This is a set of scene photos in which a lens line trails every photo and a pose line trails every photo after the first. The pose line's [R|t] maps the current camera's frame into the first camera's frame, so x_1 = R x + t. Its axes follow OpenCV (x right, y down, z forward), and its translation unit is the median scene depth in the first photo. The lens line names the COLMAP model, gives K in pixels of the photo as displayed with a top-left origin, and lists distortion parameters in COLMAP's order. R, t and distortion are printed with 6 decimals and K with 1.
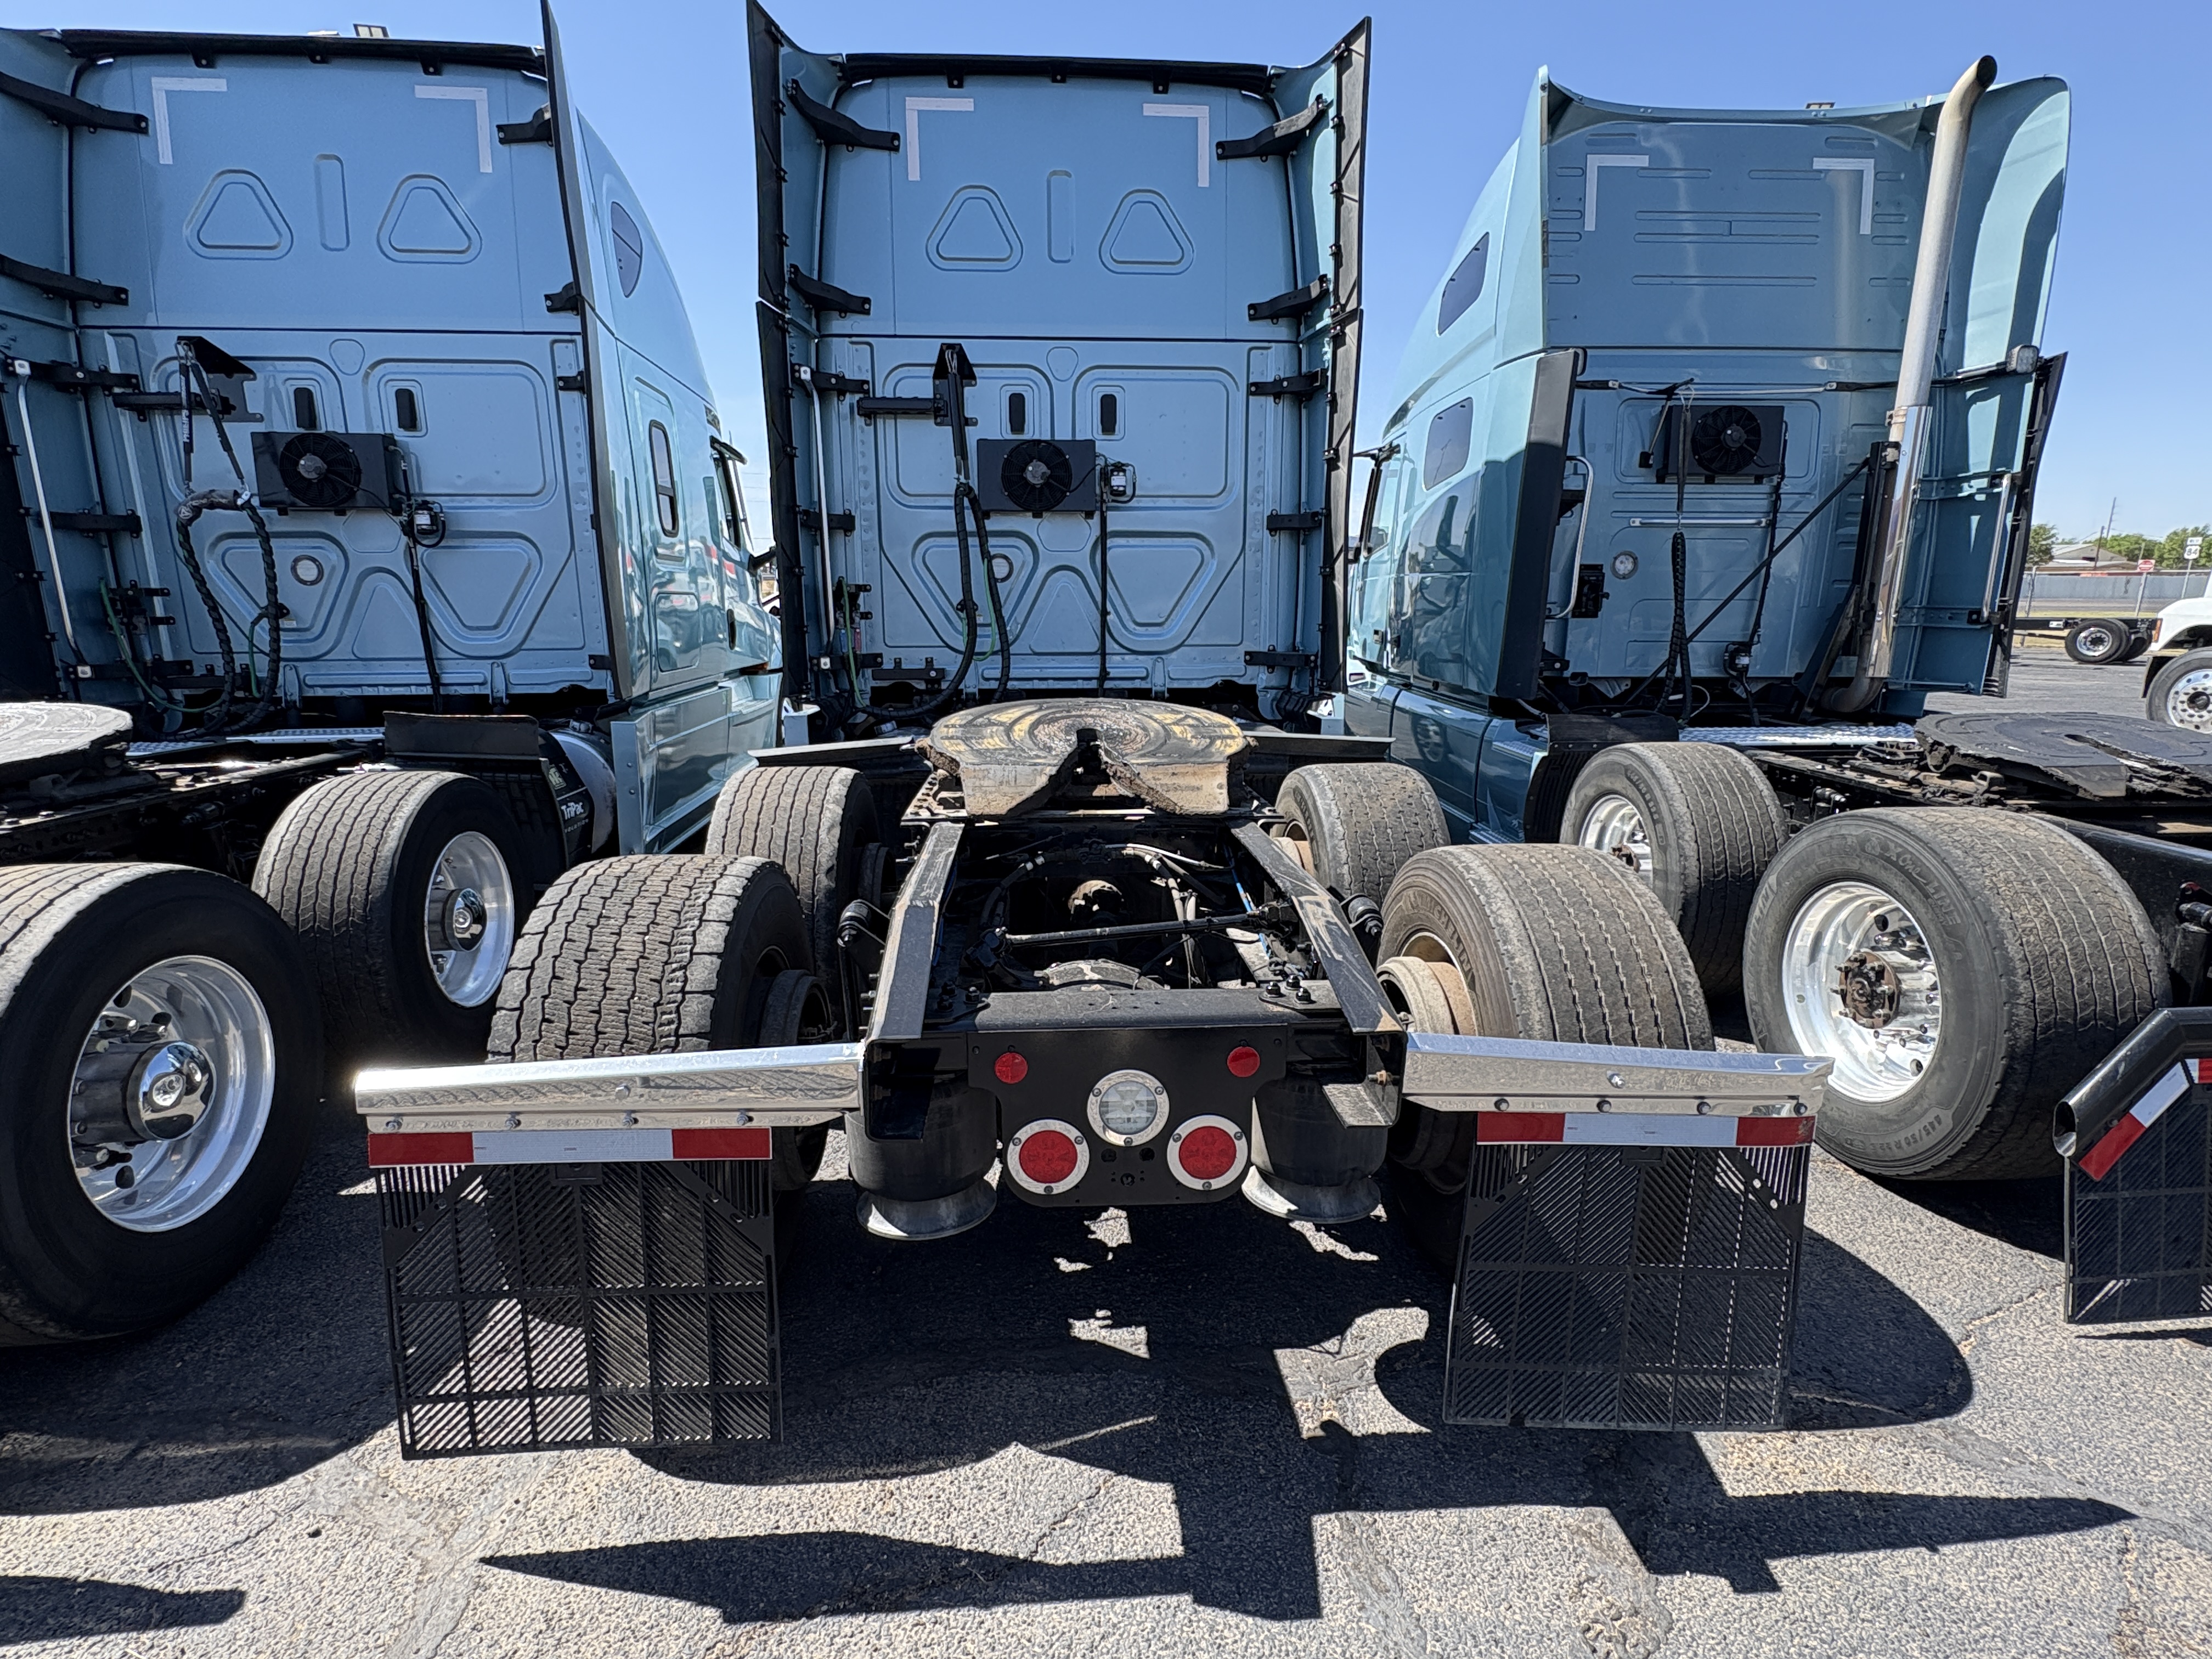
lens RADIAL K [[1080.2, 0, 1104.2], [0, 1080.2, 840.9], [0, 0, 1]] dist [0.001221, -0.000292]
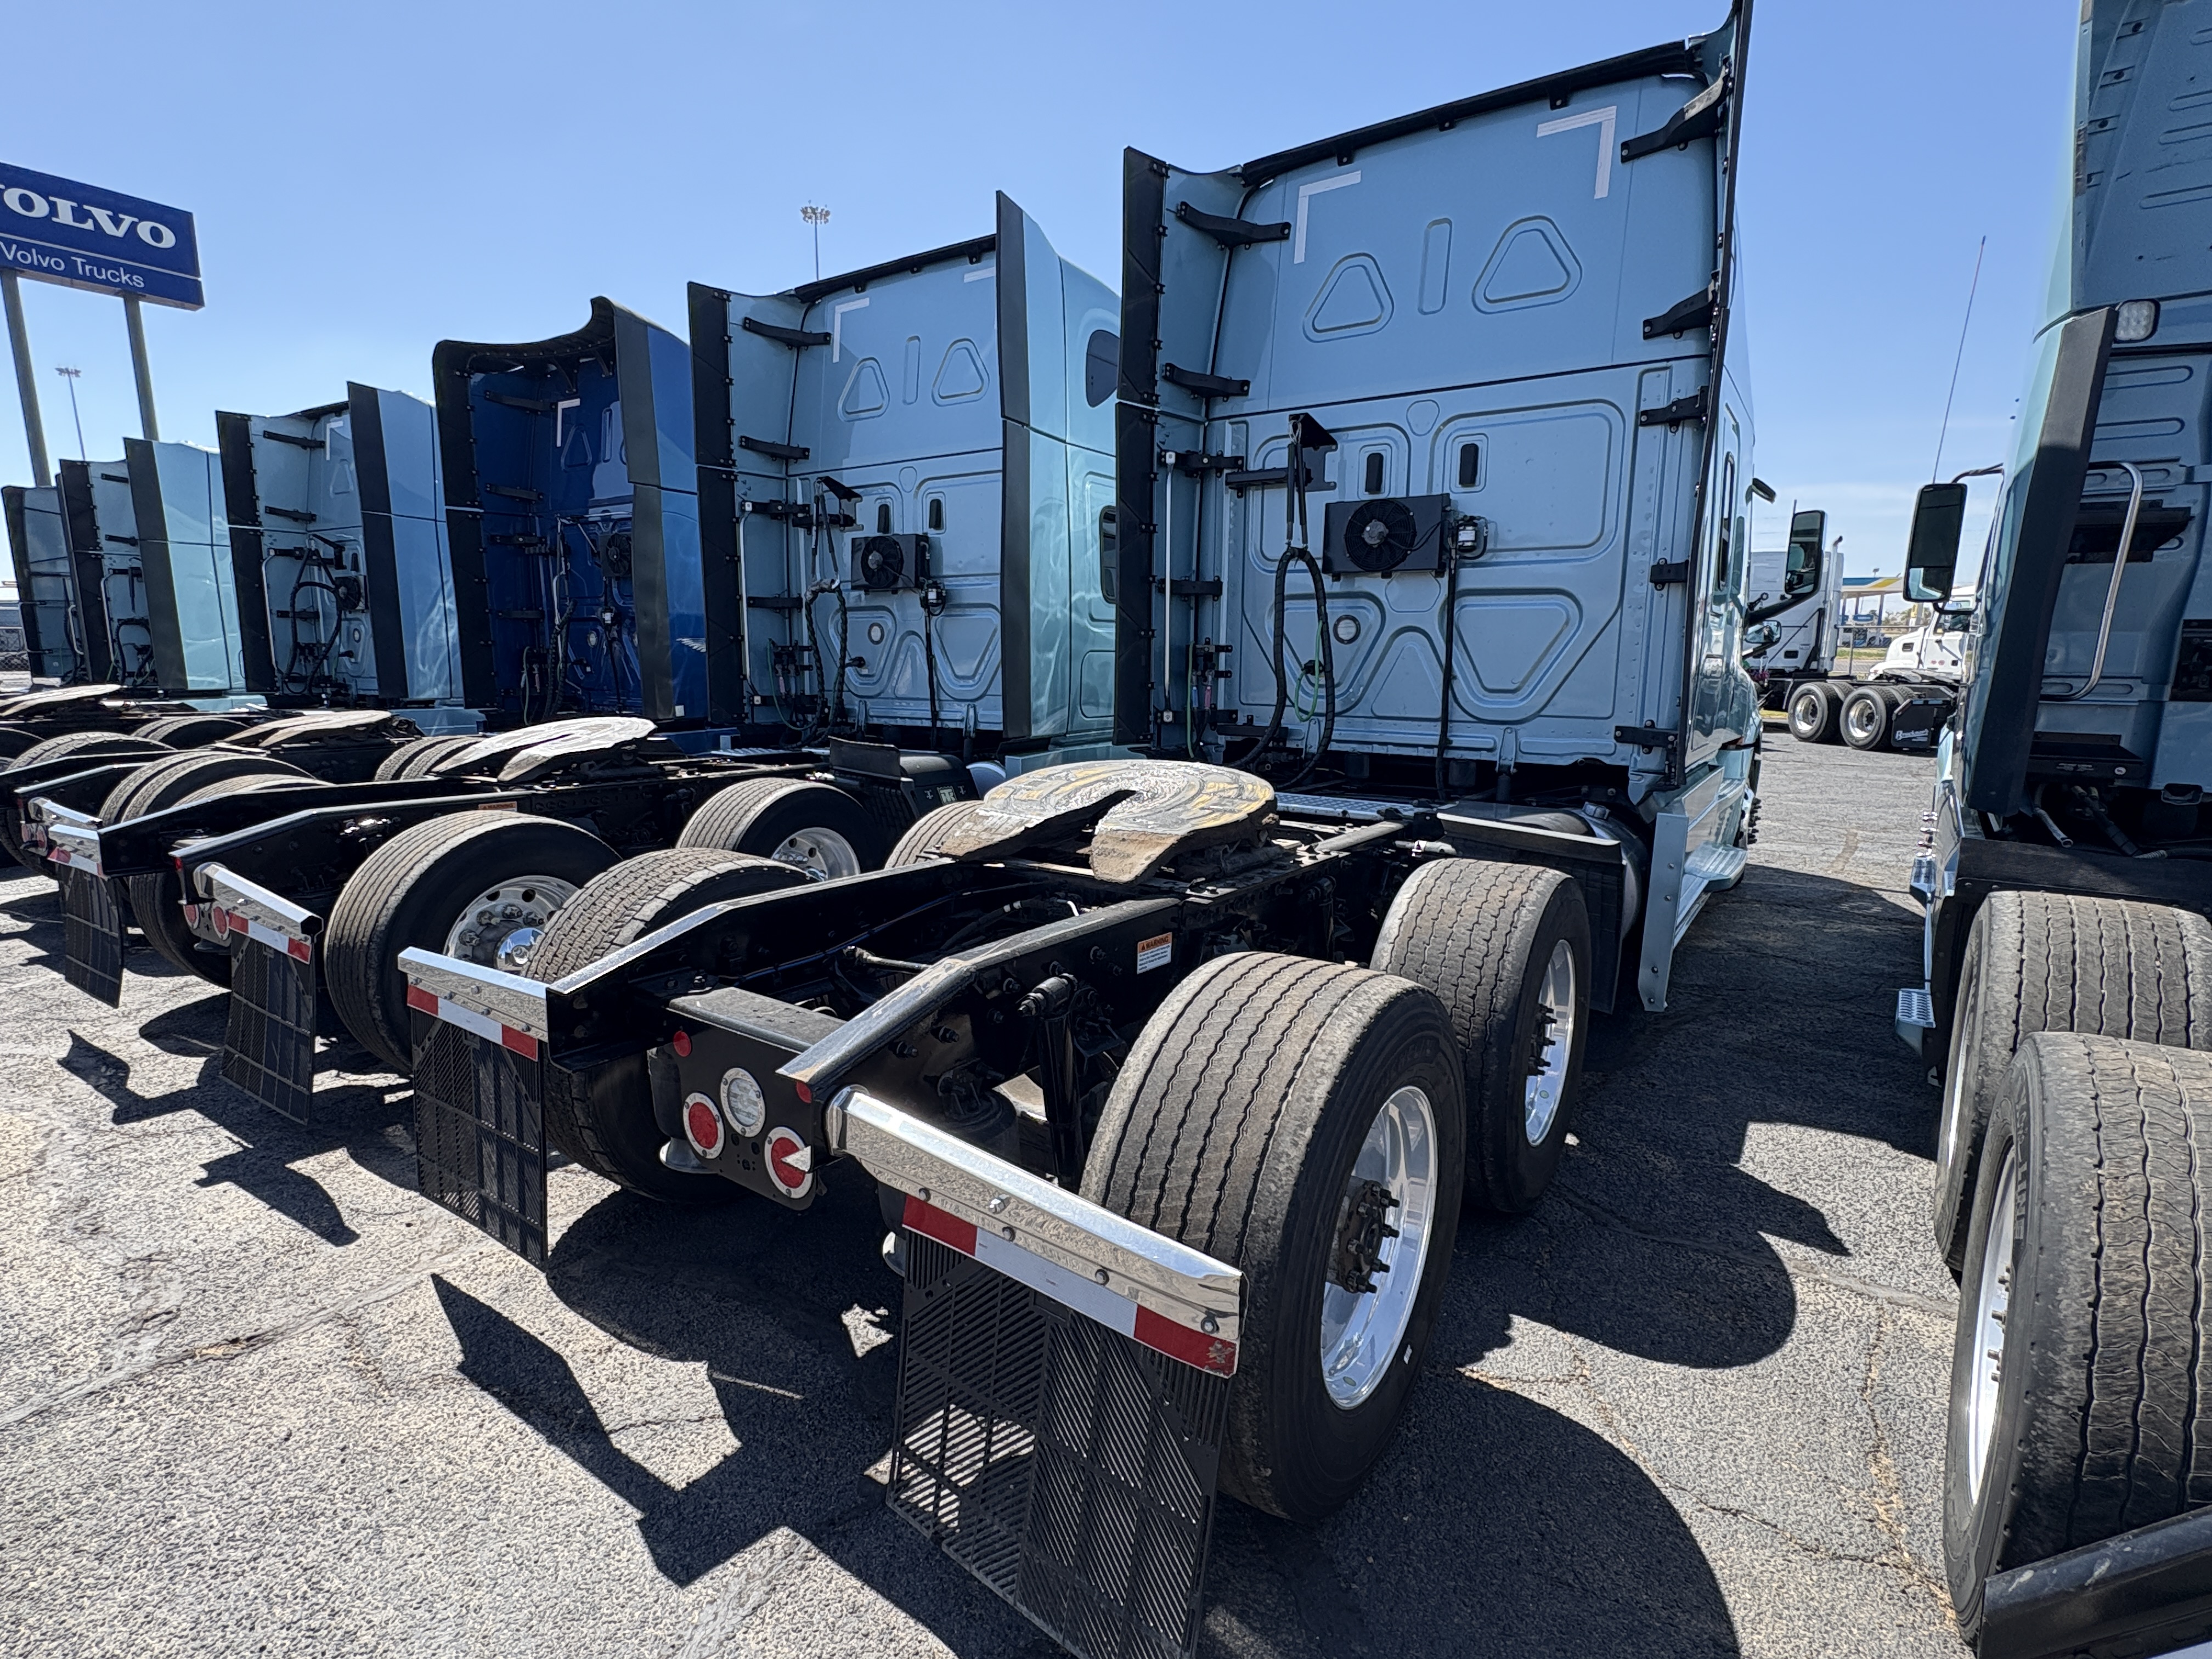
lens RADIAL K [[1080.2, 0, 1104.2], [0, 1080.2, 840.9], [0, 0, 1]] dist [0.001221, -0.000292]
pose [[0.779219, 0.116547, -0.615820, 0.381439], [-0.144632, 0.989476, 0.004255, -0.035579], [0.609835, 0.085751, 0.787876, 0.109788]]
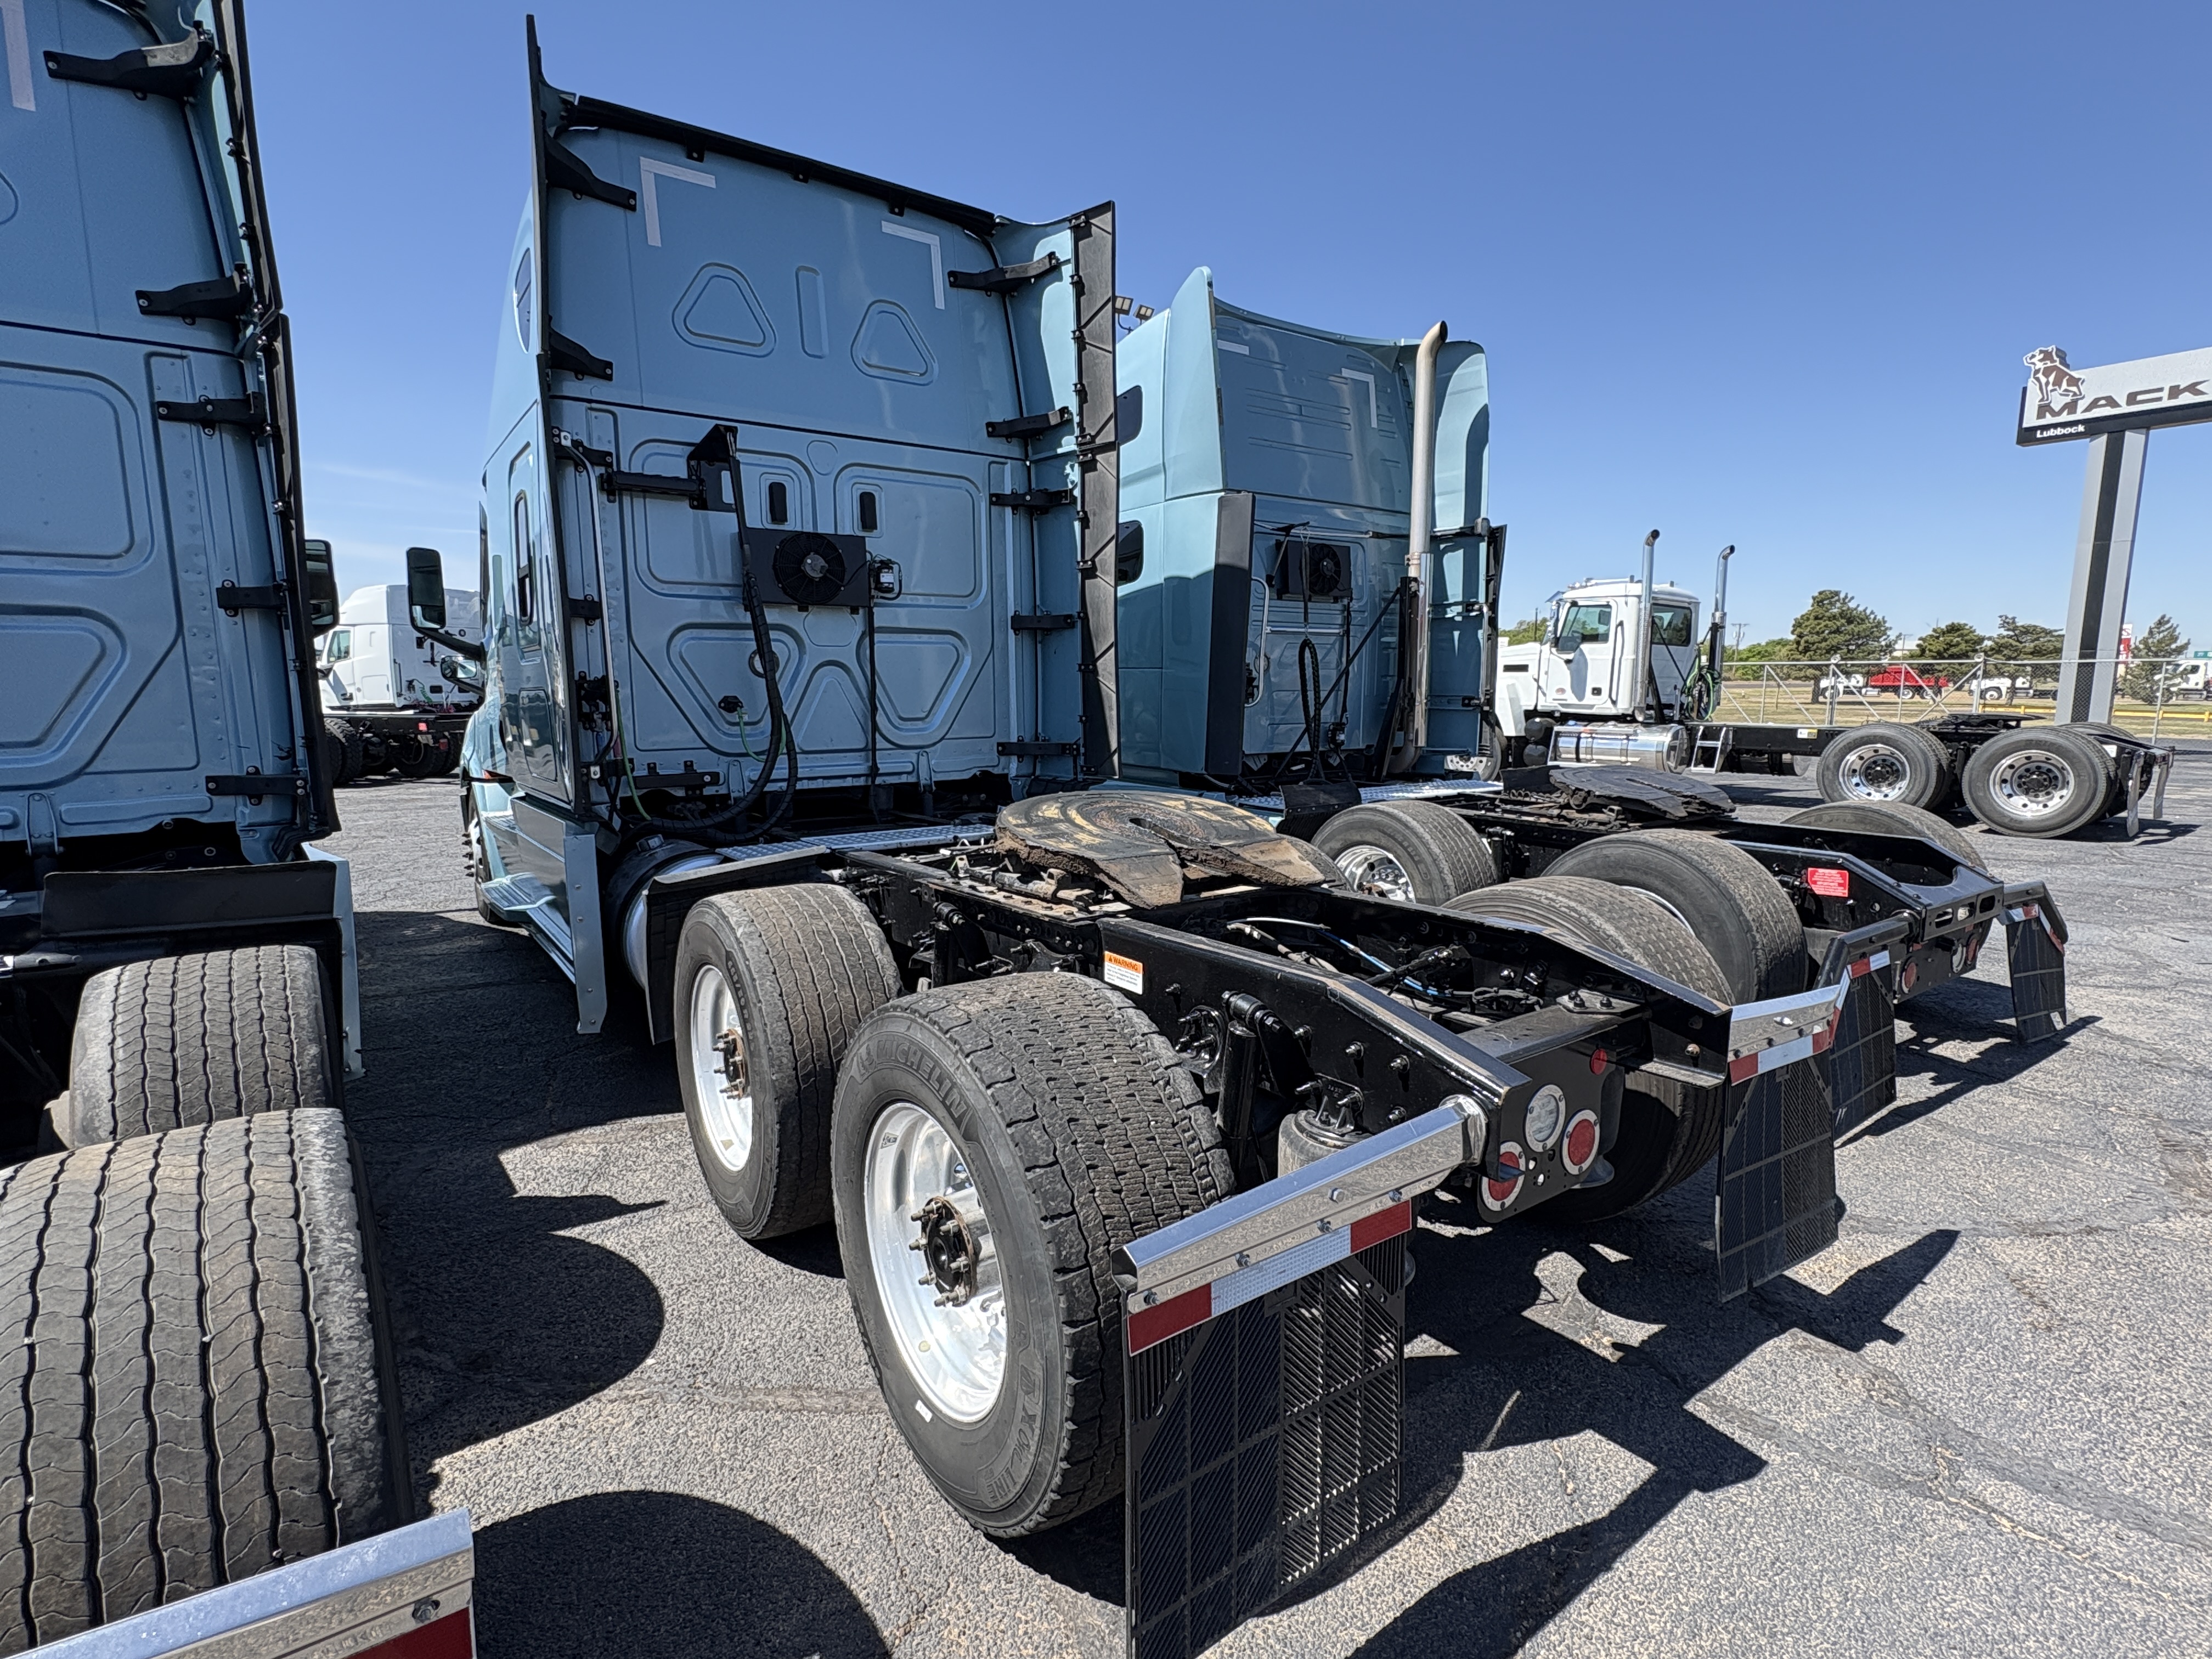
lens RADIAL K [[1080.2, 0, 1104.2], [0, 1080.2, 840.9], [0, 0, 1]] dist [0.001221, -0.000292]
pose [[0.843948, -0.080670, 0.530324, -0.377060], [0.122252, 0.991535, -0.043724, -0.024981], [-0.522308, 0.101734, 0.846667, 0.077271]]
